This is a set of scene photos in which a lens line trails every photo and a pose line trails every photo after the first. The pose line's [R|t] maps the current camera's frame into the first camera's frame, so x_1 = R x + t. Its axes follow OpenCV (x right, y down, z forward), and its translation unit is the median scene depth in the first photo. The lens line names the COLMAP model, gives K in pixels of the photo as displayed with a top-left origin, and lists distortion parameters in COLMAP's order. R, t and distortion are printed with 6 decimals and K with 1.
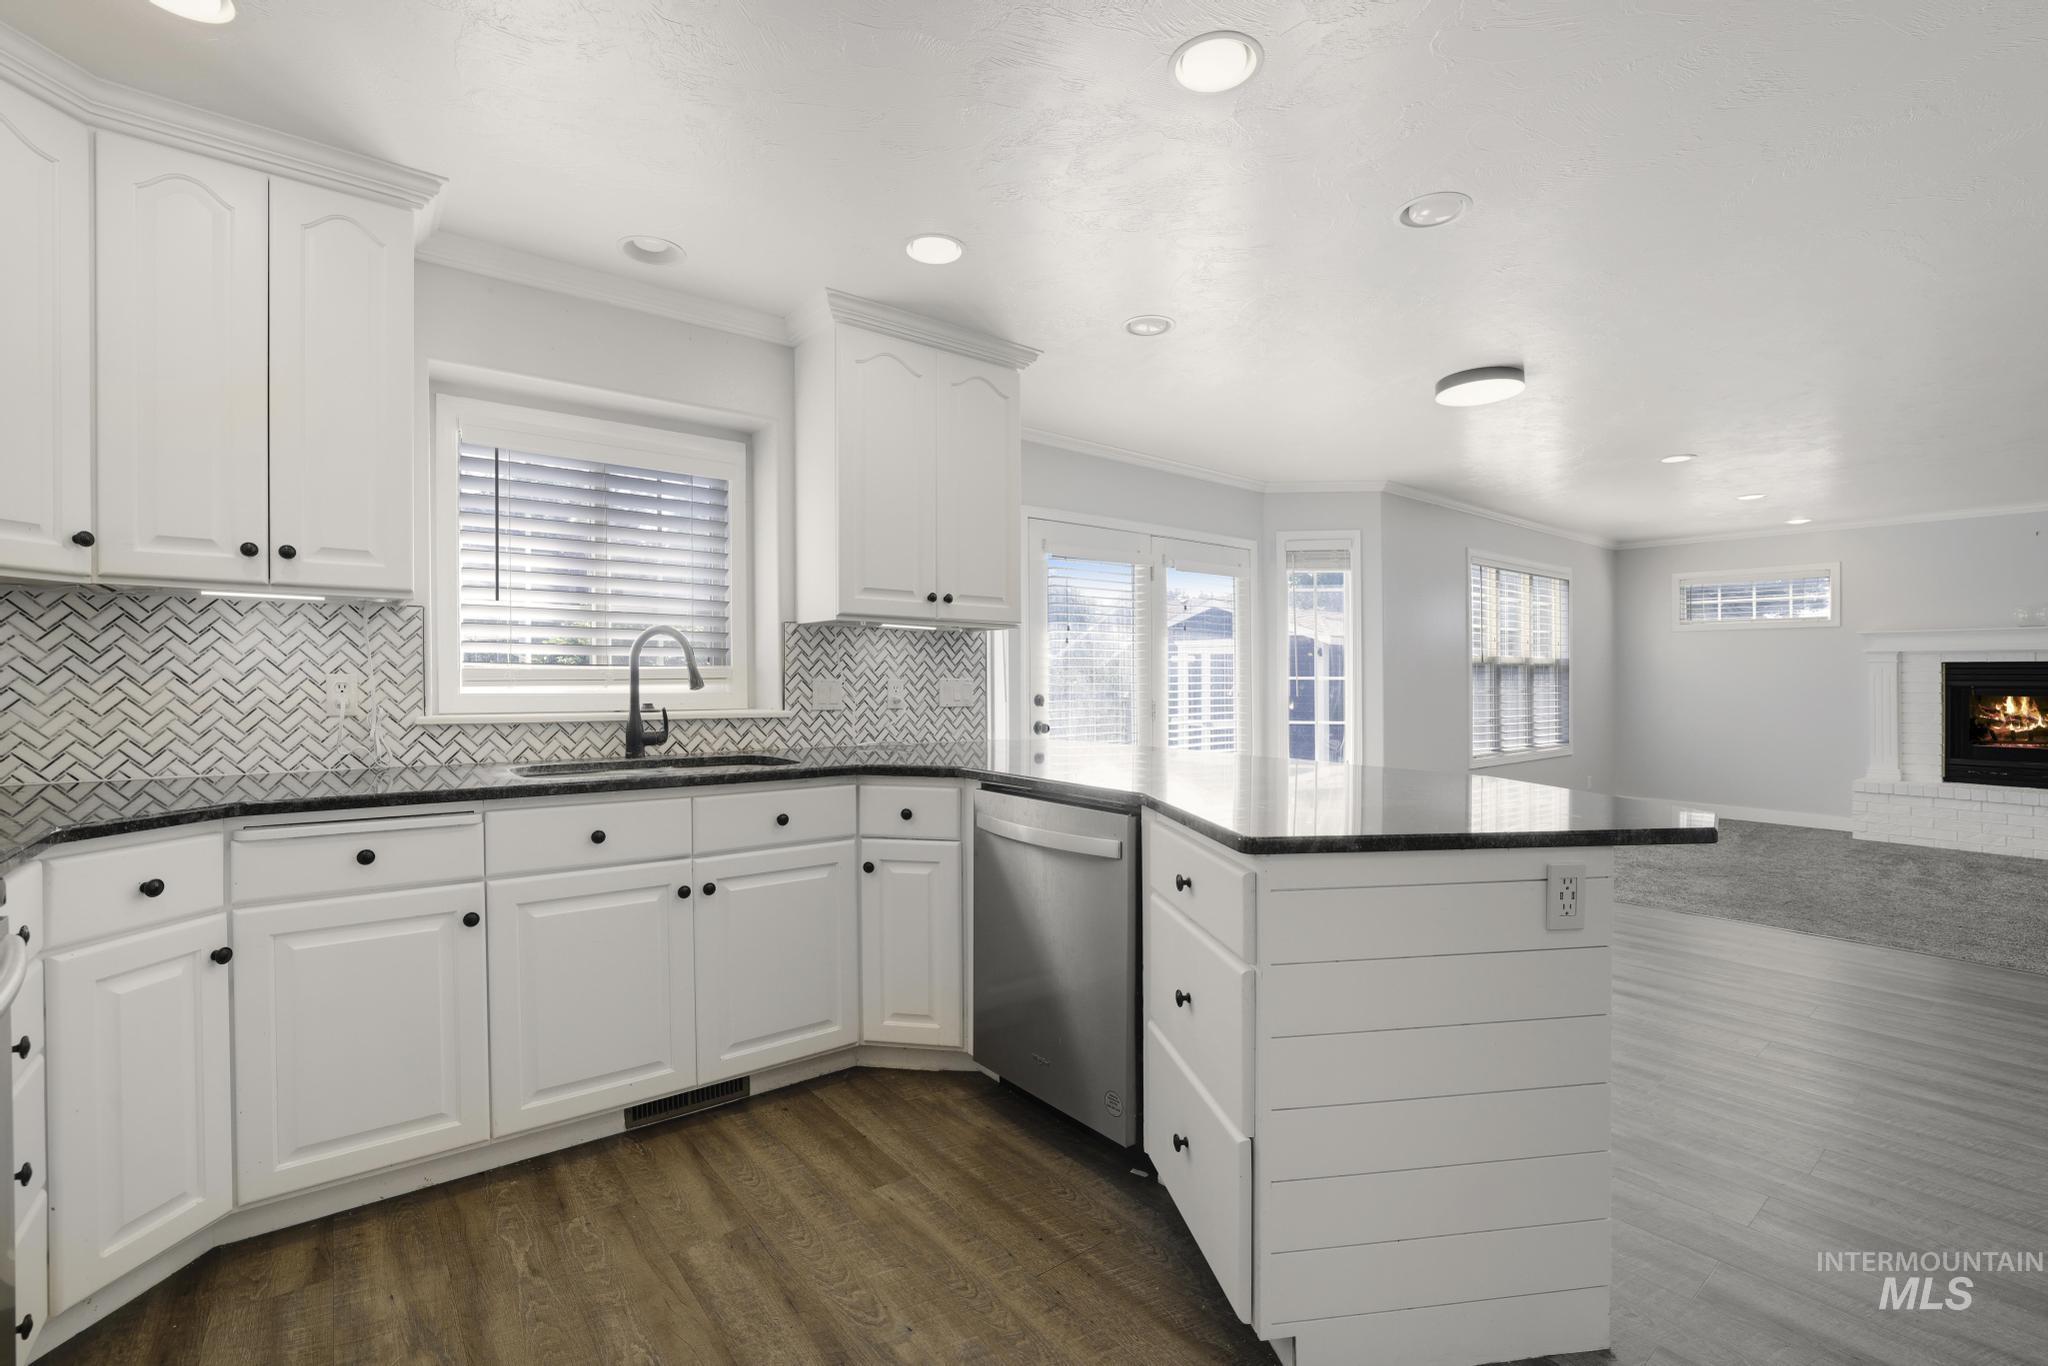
lens RADIAL K [[913.9, 0, 1026.0], [0, 913.9, 695.1], [0, 0, 1]] dist [-0.041998, 0.014452]
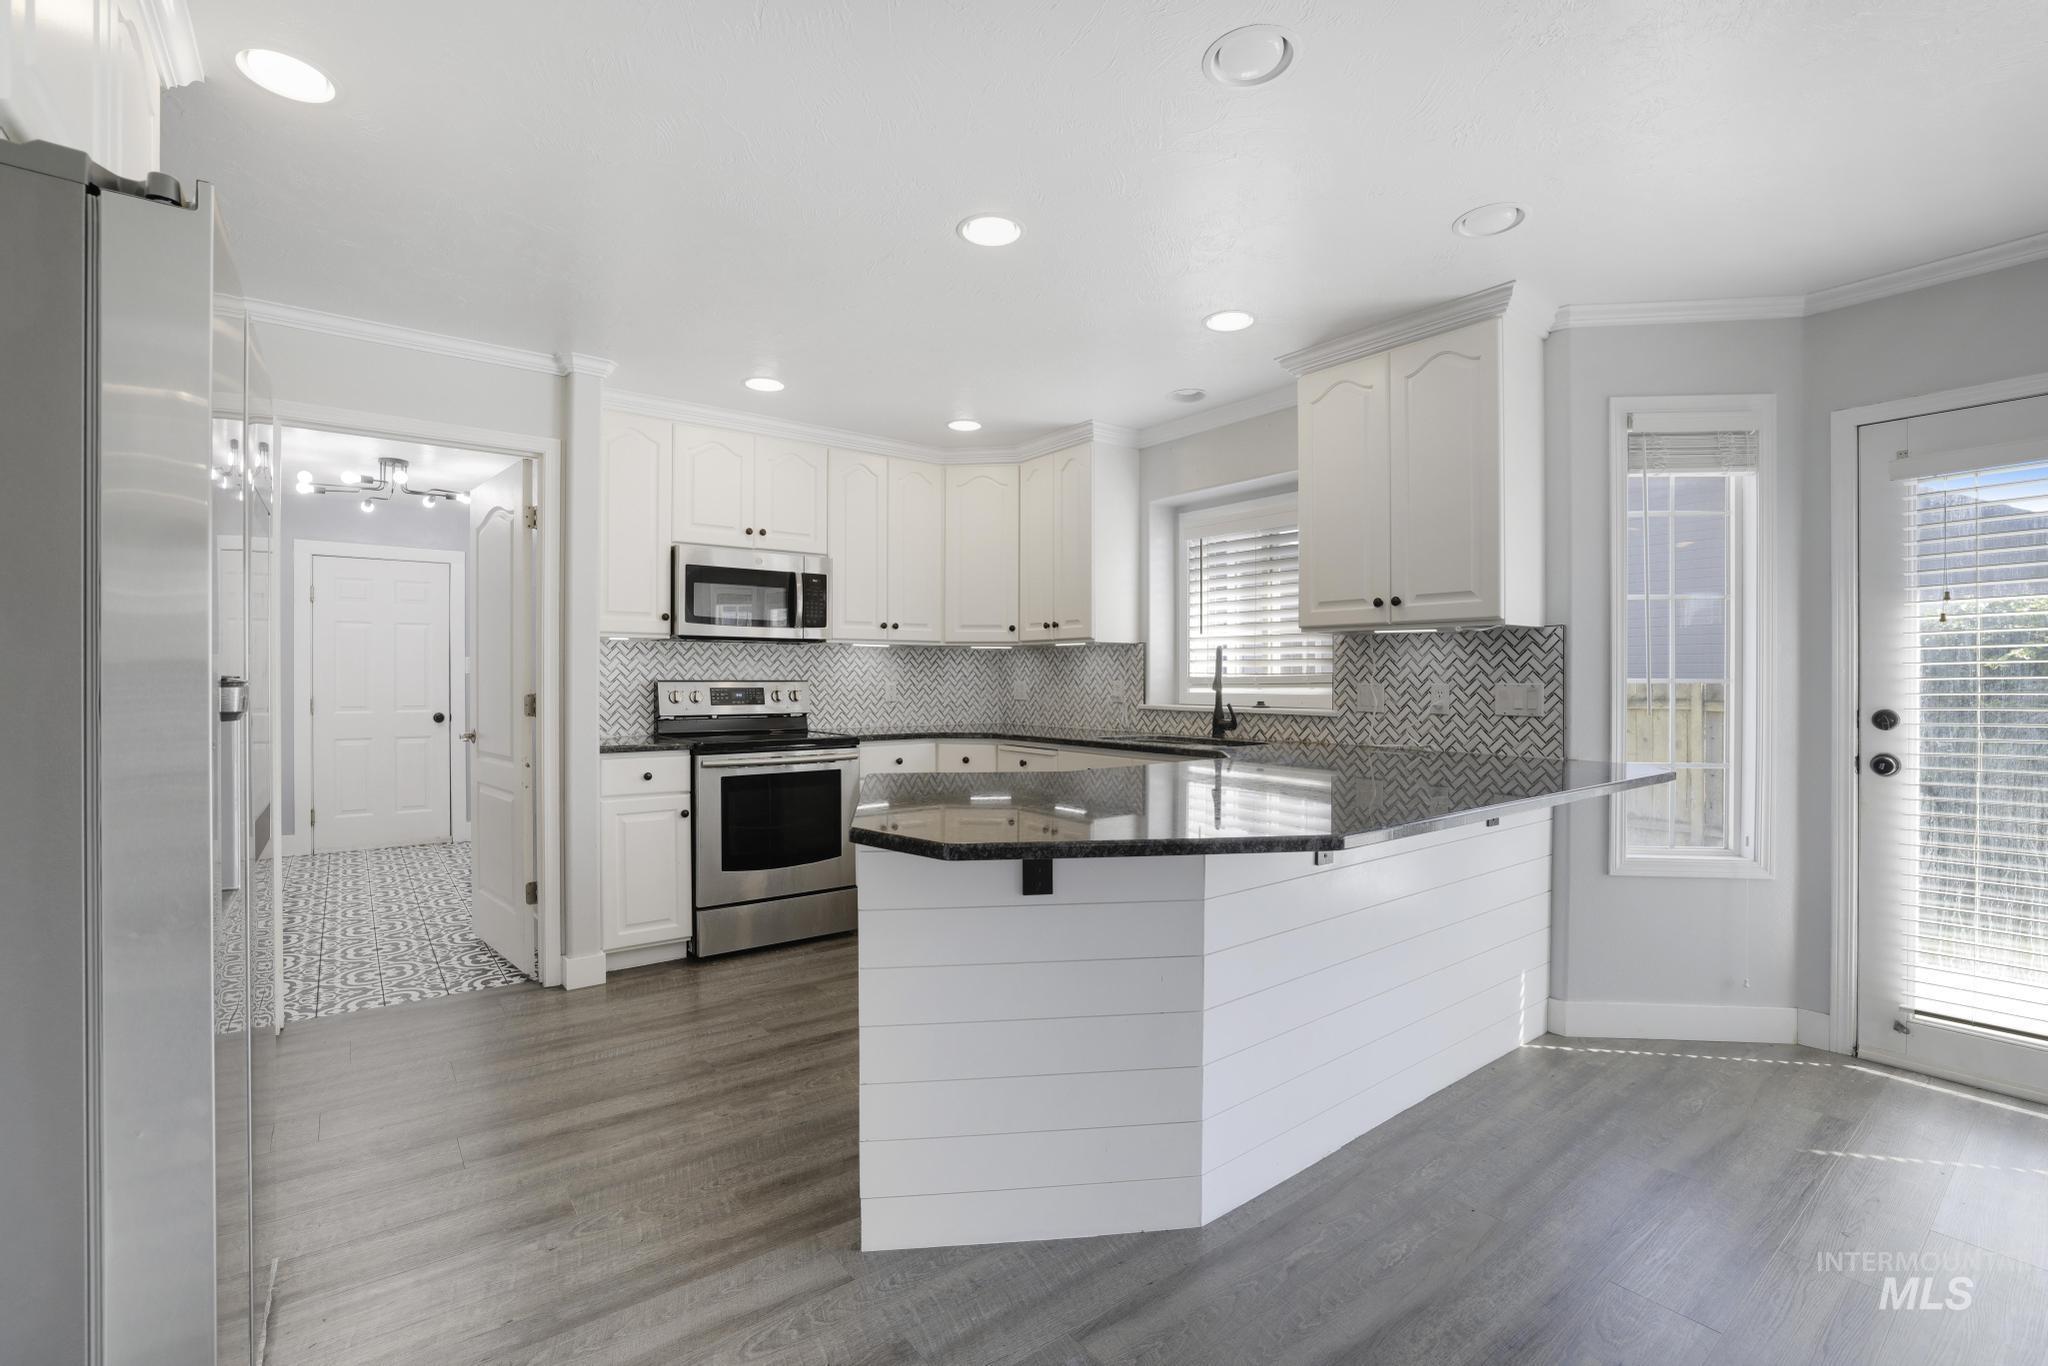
lens RADIAL K [[913.9, 0, 992.2], [0, 913.9, 683.4], [0, 0, 1]] dist [-0.041998, 0.014452]
pose [[-0.058808, 0.000534, -0.998269, 1.017895], [-0.019732, 0.999804, 0.001698, -0.012444], [0.998074, 0.019797, -0.058786, 0.702573]]
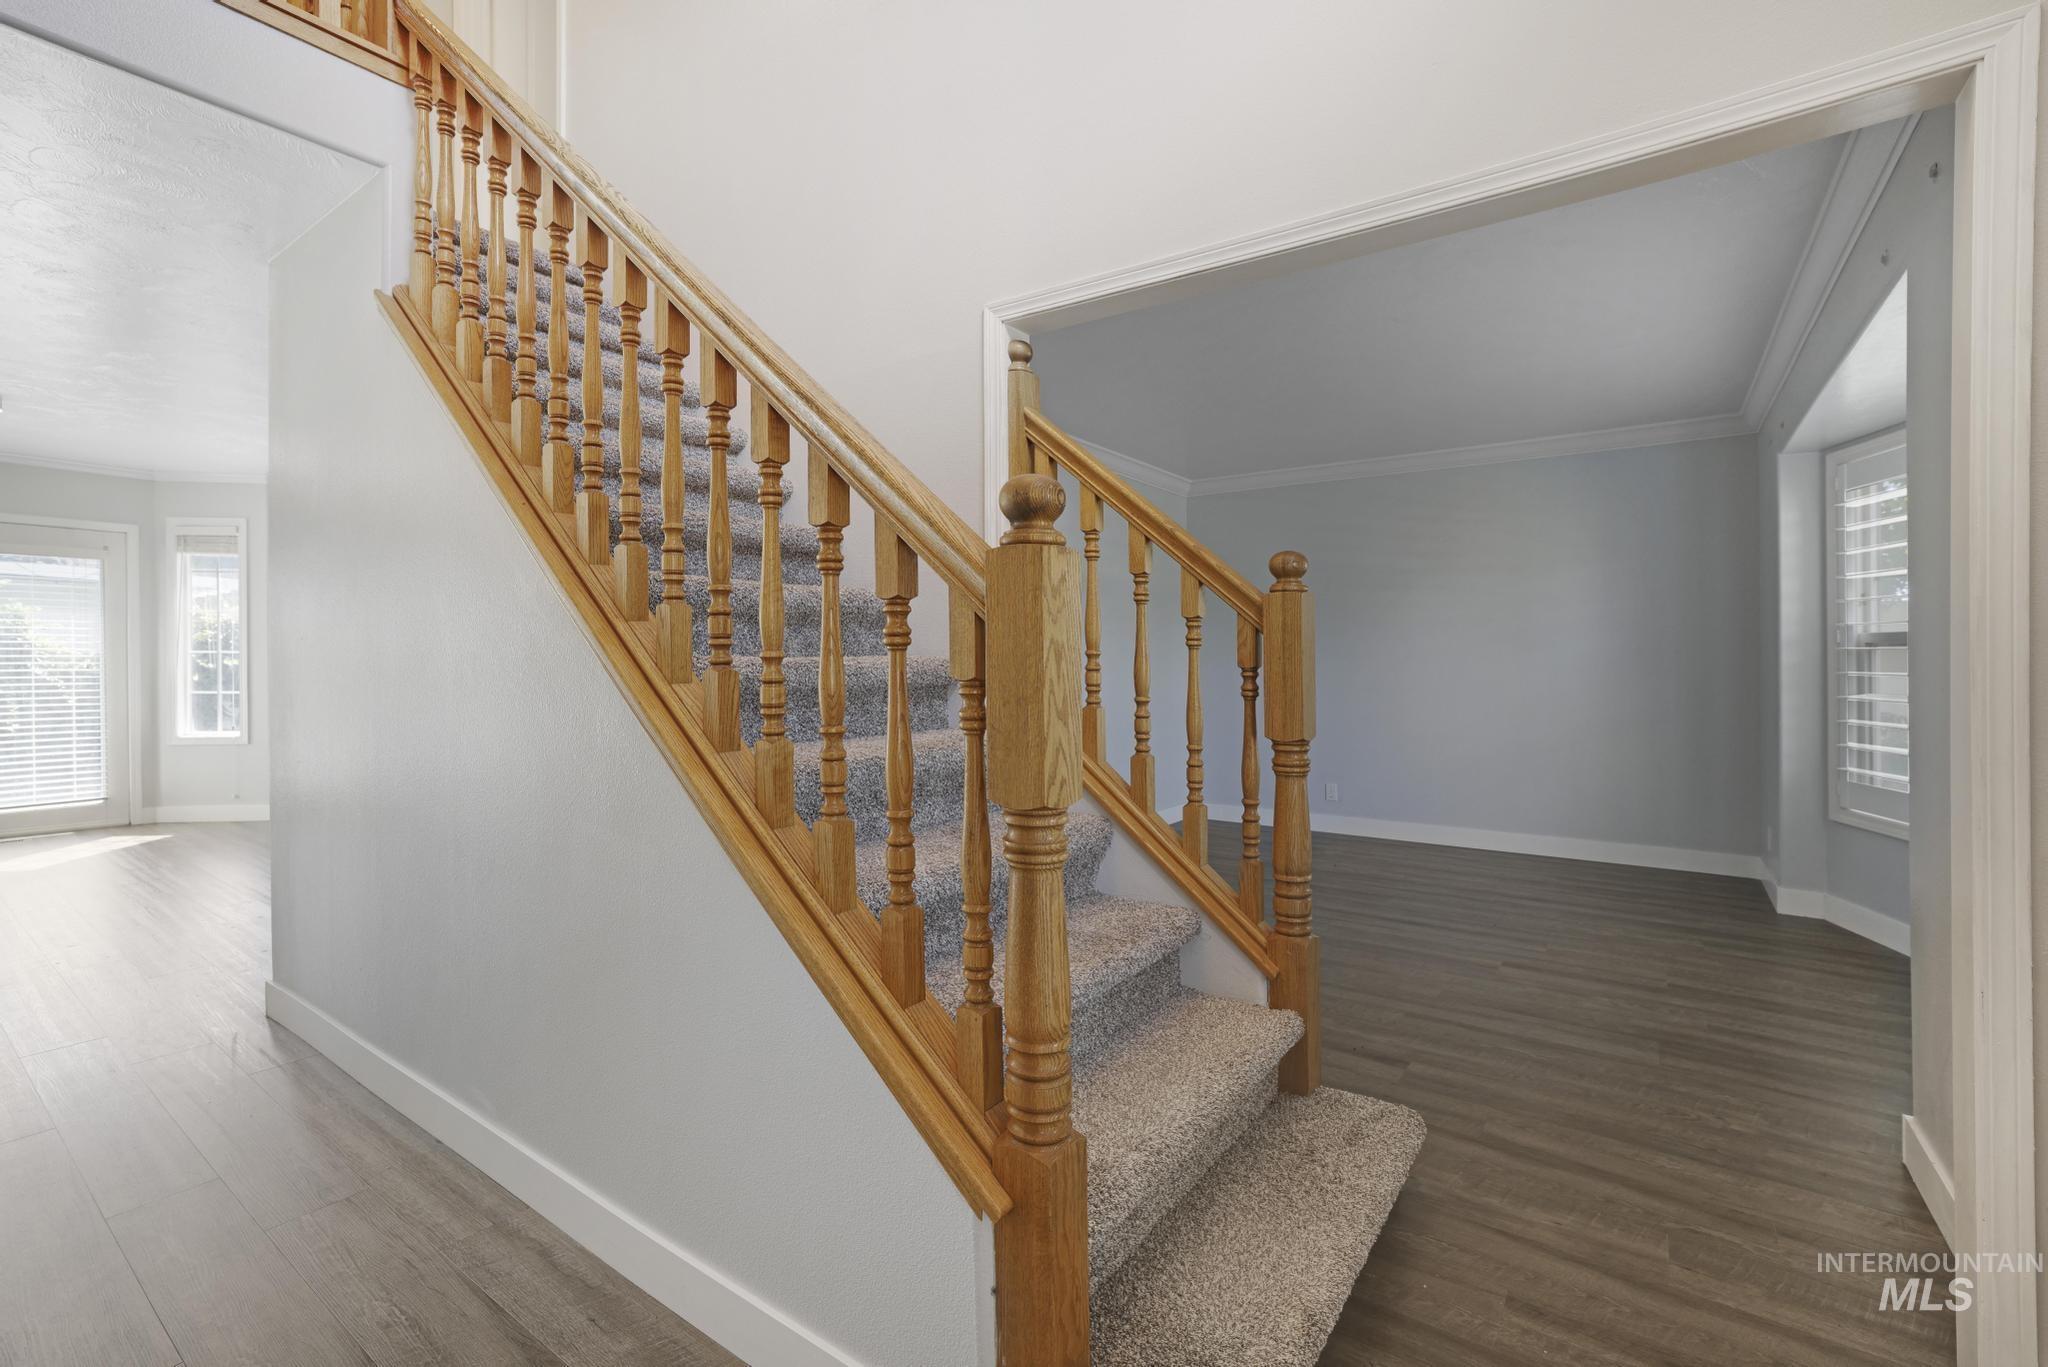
lens RADIAL K [[913.9, 0, 1040.2], [0, 913.9, 656.8], [0, 0, 1]] dist [-0.041998, 0.014452]
pose [[0.967384, -0.000682, 0.253314, 2.019020], [0.000900, 0.999999, -0.000747, -0.021751], [-0.253313, 0.000951, 0.967384, -0.587823]]
